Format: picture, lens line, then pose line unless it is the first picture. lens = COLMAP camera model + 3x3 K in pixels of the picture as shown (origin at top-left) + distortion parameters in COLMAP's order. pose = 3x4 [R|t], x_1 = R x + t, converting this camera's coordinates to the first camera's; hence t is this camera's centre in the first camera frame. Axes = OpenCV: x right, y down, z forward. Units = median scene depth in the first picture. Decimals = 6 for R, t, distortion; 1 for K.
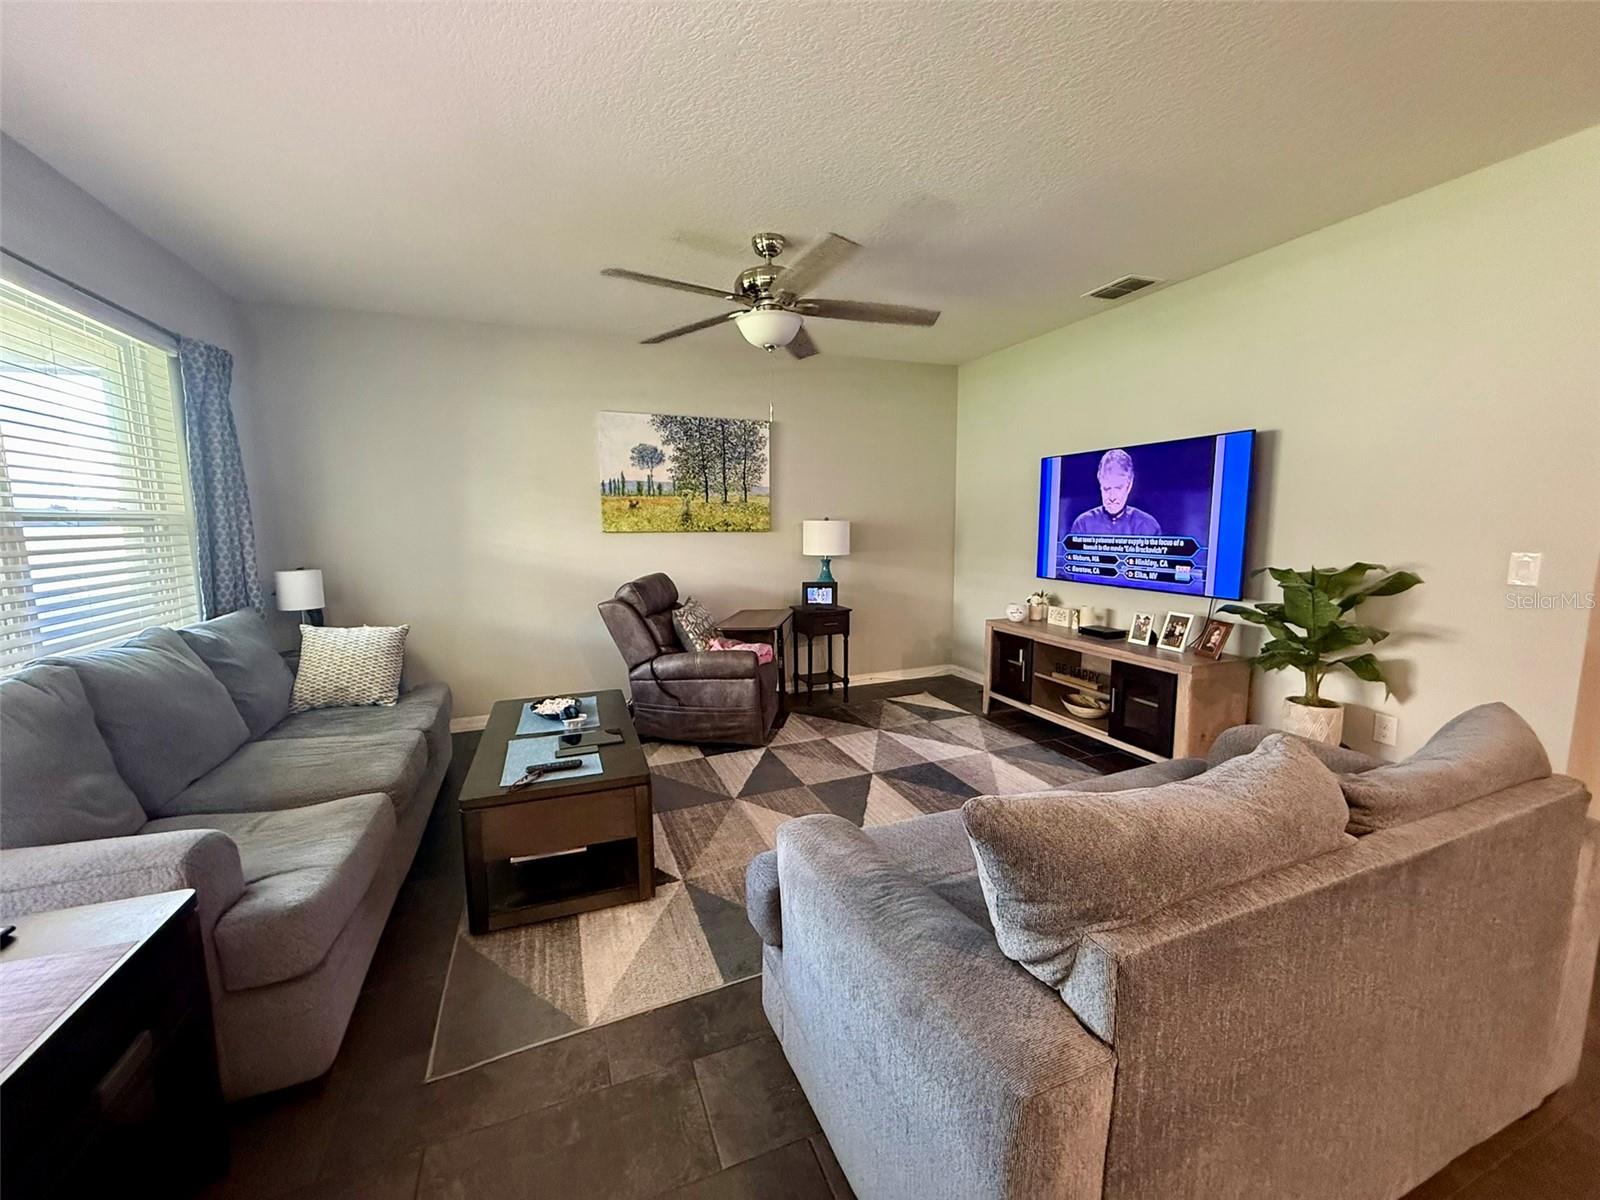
lens RADIAL K [[636.7, 0, 795.4], [0, 636.7, 598.1], [0, 0, 1]] dist [-0.001009, 0.000027]
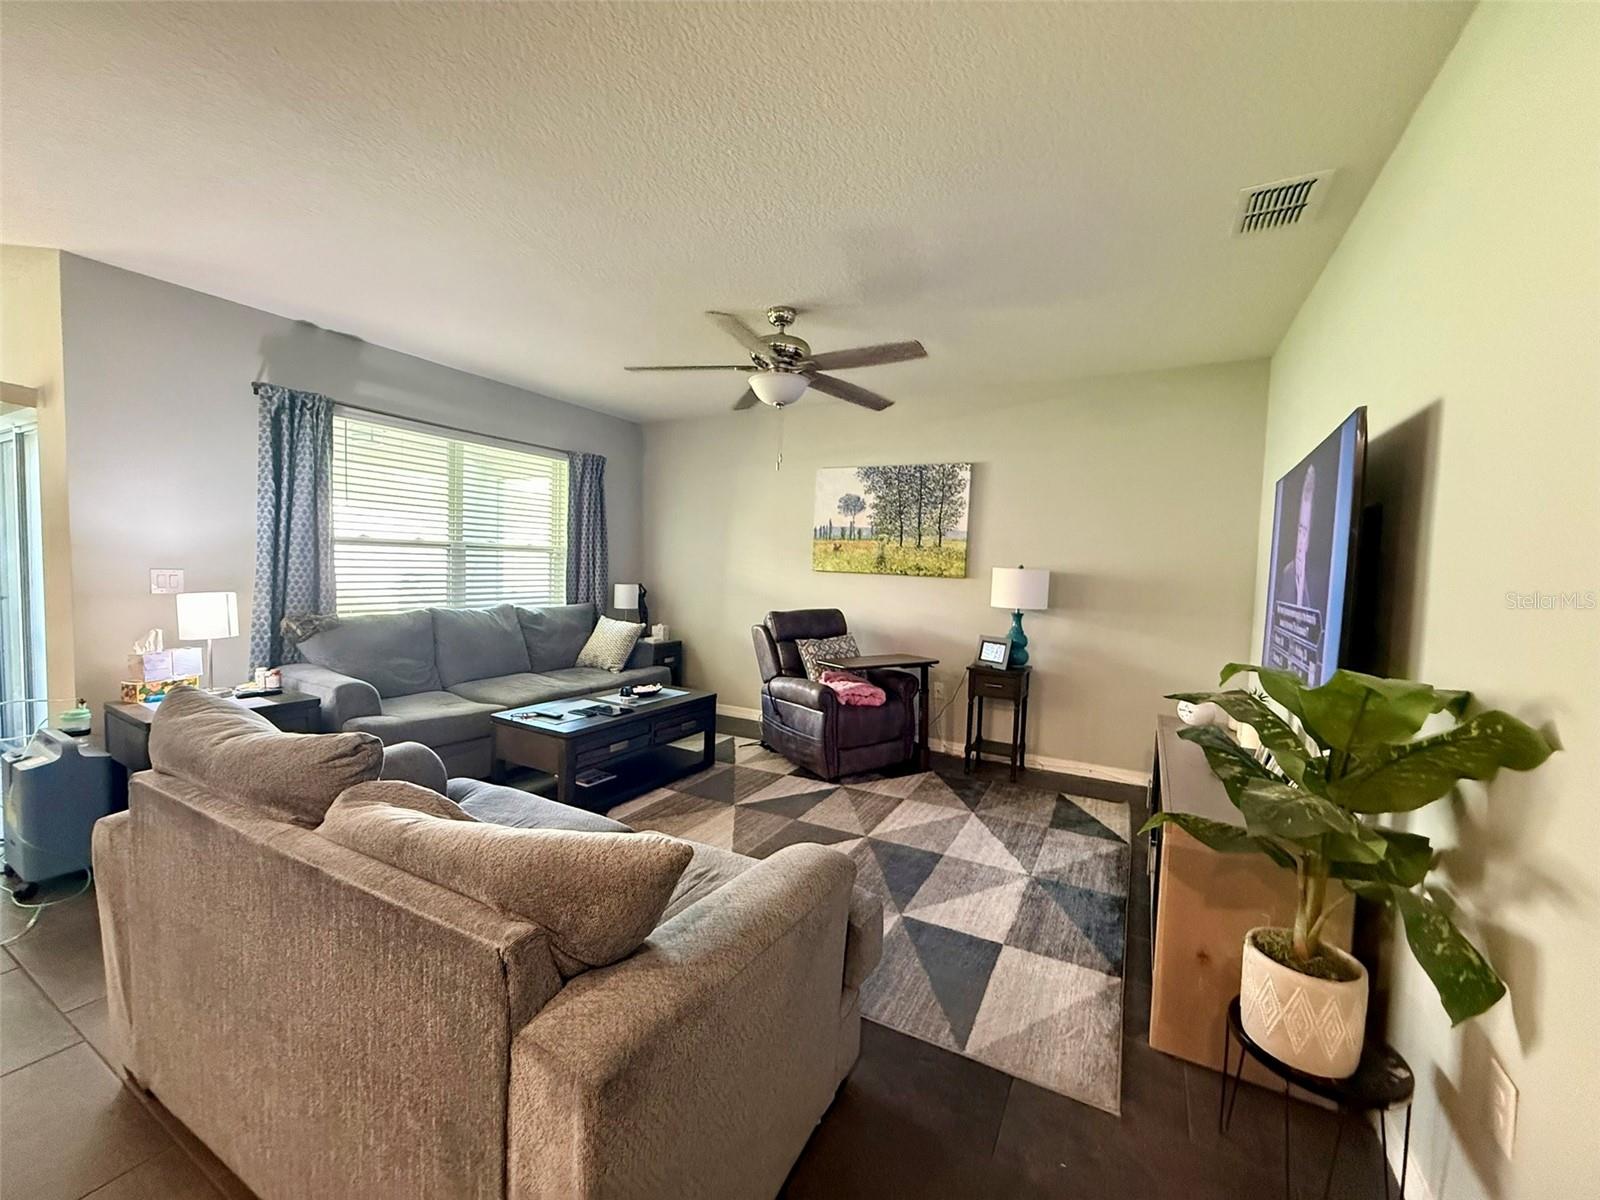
lens RADIAL K [[636.7, 0, 795.4], [0, 636.7, 598.1], [0, 0, 1]] dist [-0.001009, 0.000027]
pose [[0.639100, 0.070706, -0.765867, 0.569435], [-0.131900, 0.991089, -0.018568, -0.027289], [0.757729, 0.112885, 0.642731, 0.228028]]
